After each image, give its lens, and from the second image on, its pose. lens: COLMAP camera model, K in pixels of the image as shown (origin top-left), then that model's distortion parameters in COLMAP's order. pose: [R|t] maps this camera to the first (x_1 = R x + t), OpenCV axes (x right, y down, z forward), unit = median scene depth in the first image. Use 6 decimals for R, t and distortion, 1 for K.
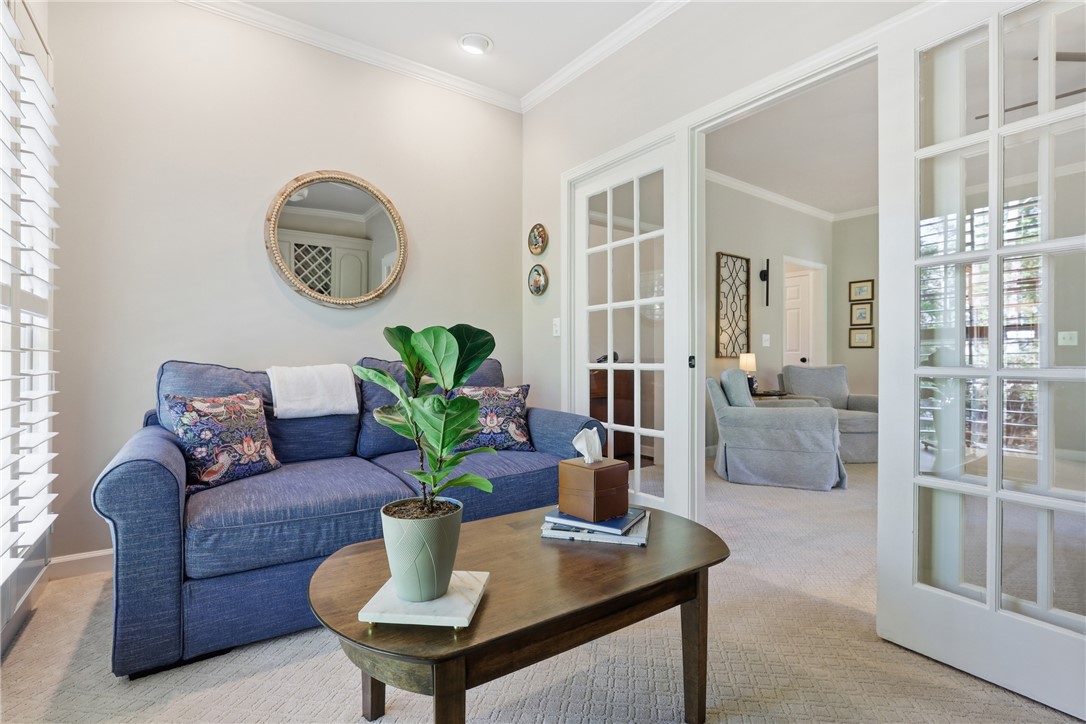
lens RADIAL K [[496.3, 0, 542.9], [0, 496.3, 359.3], [0, 0, 1]] dist [-0.001333, -0.000033]
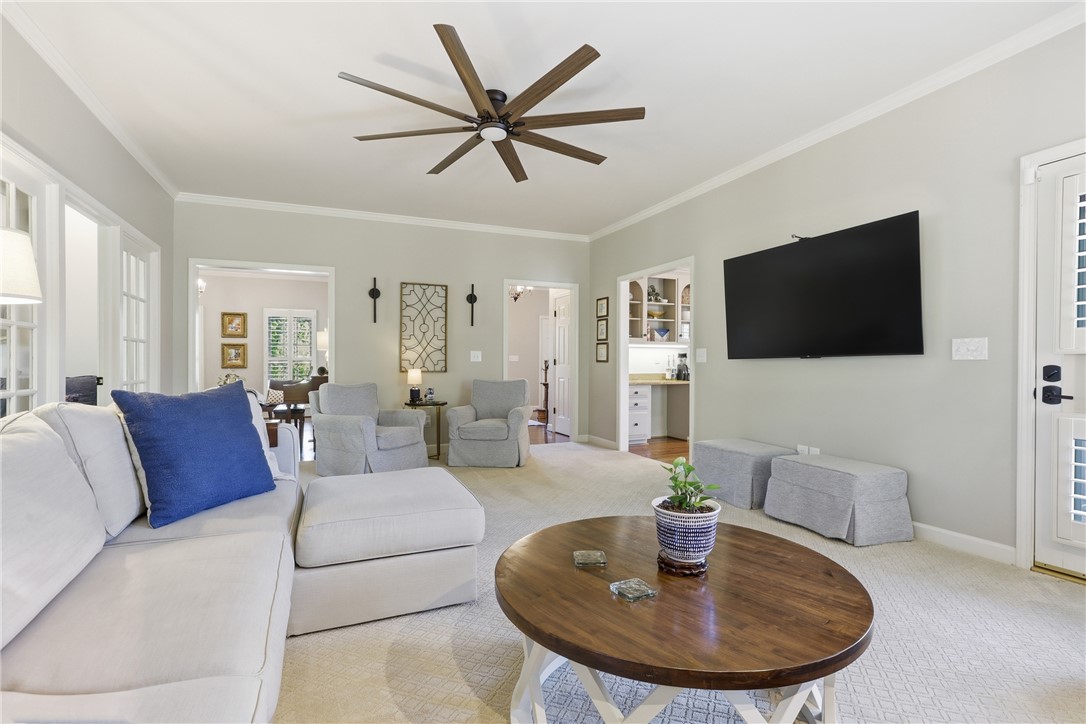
lens RADIAL K [[496.3, 0, 542.7], [0, 496.3, 363.9], [0, 0, 1]] dist [-0.001333, -0.000033]
pose [[0.973630, 0.001469, -0.228127, 0.809731], [-0.001279, 0.999999, 0.000981, -0.021163], [0.228129, -0.000664, 0.973631, -0.055681]]
